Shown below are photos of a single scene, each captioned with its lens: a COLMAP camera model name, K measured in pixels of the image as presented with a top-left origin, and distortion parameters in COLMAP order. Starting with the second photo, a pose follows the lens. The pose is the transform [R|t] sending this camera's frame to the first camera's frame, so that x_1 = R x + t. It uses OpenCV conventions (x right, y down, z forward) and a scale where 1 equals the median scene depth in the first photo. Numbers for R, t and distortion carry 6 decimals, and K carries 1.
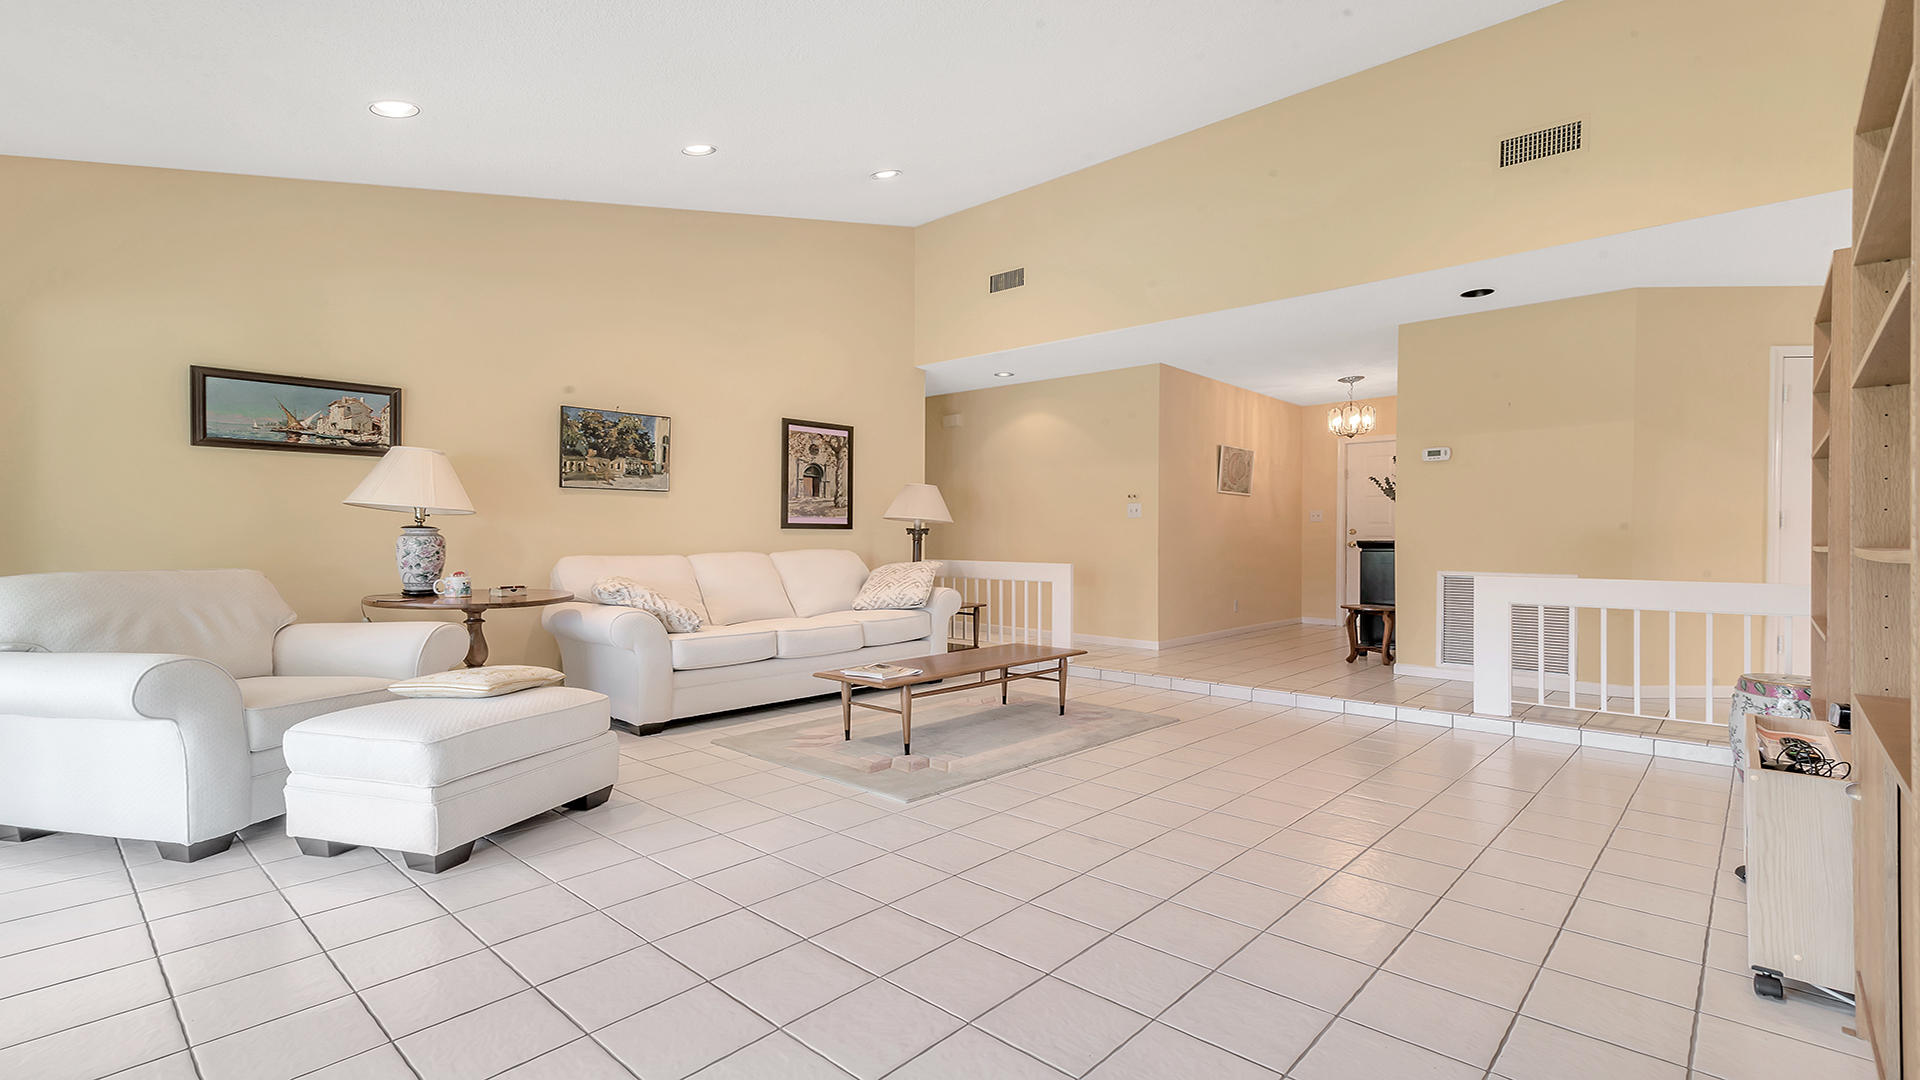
lens RADIAL K [[873.8, 0, 959.4], [0, 873.8, 542.2], [0, 0, 1]] dist [0.010214, 0.000724]
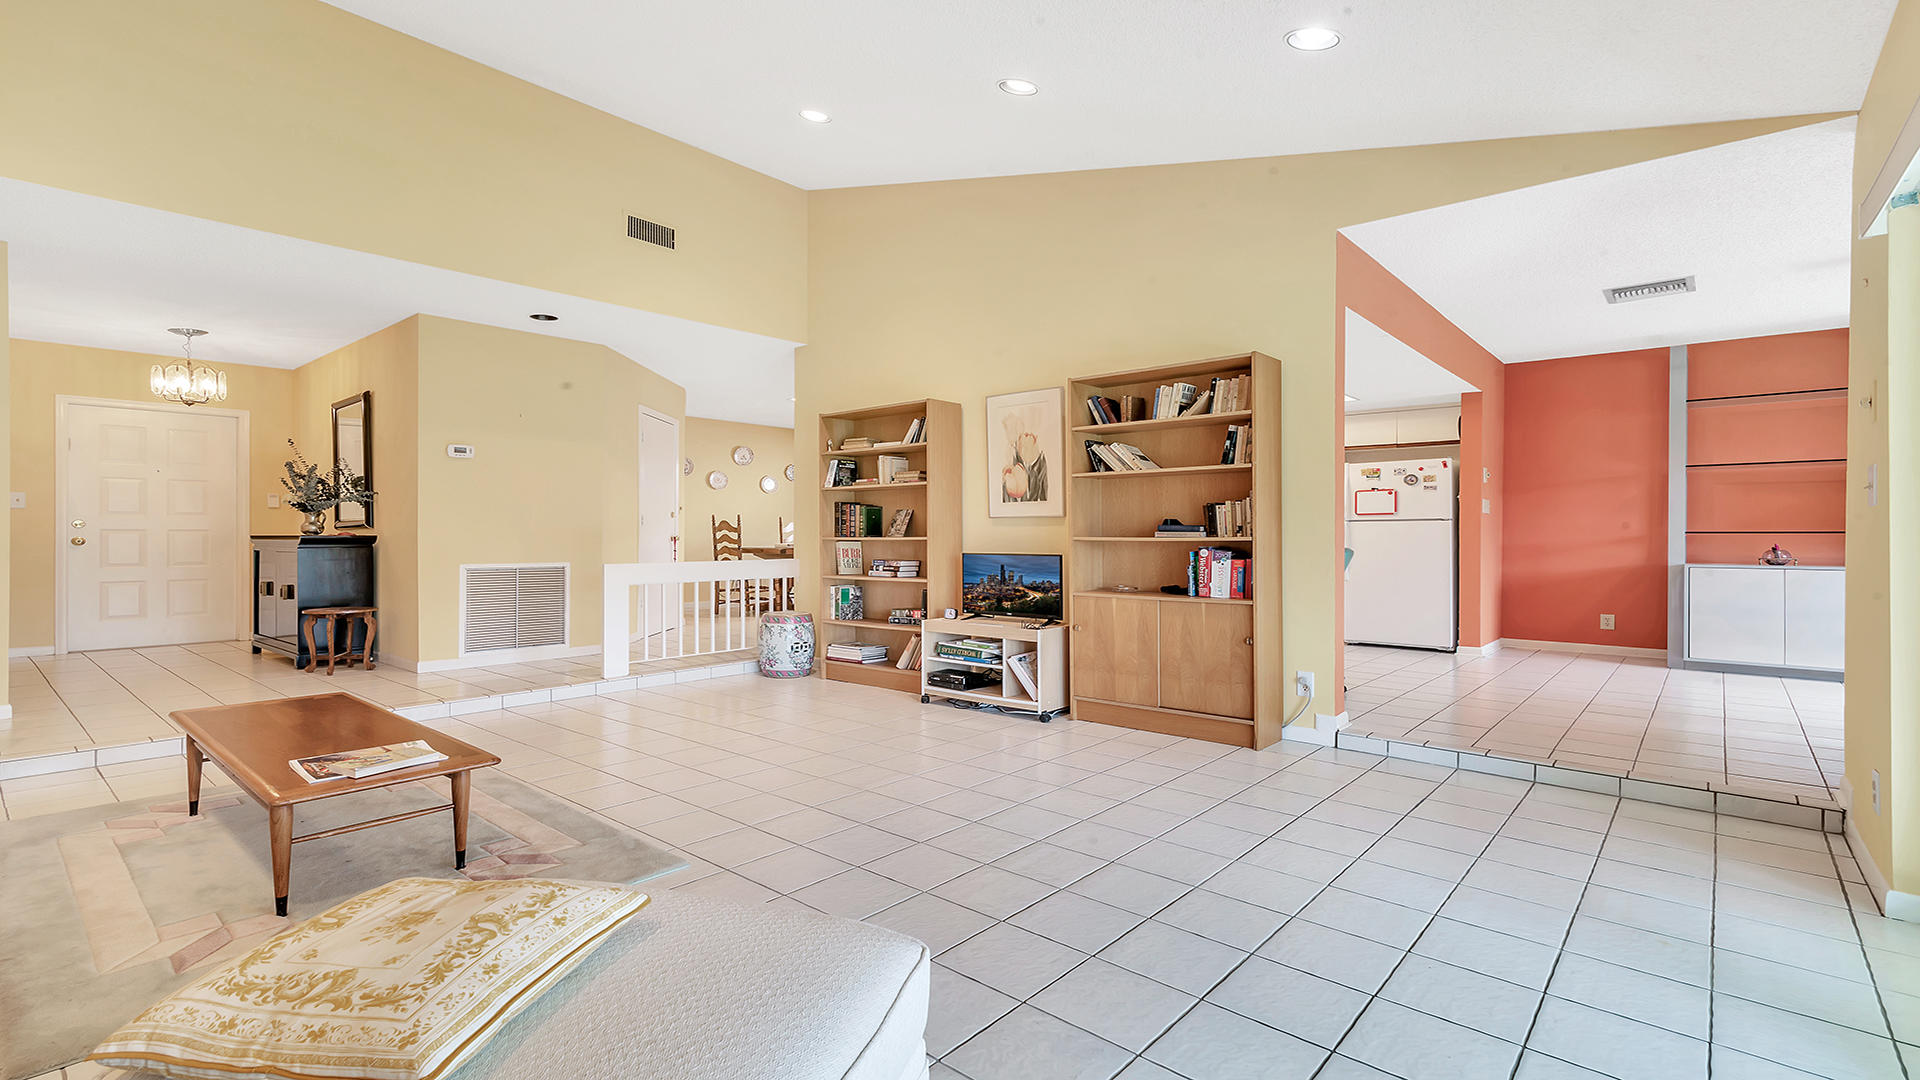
lens RADIAL K [[873.8, 0, 950.1], [0, 873.8, 537.1], [0, 0, 1]] dist [0.010214, 0.000724]
pose [[-0.029696, -0.006535, 0.999538, -0.622934], [0.005027, 0.999965, 0.006688, -0.004312], [-0.999546, 0.005223, -0.029662, 0.562414]]
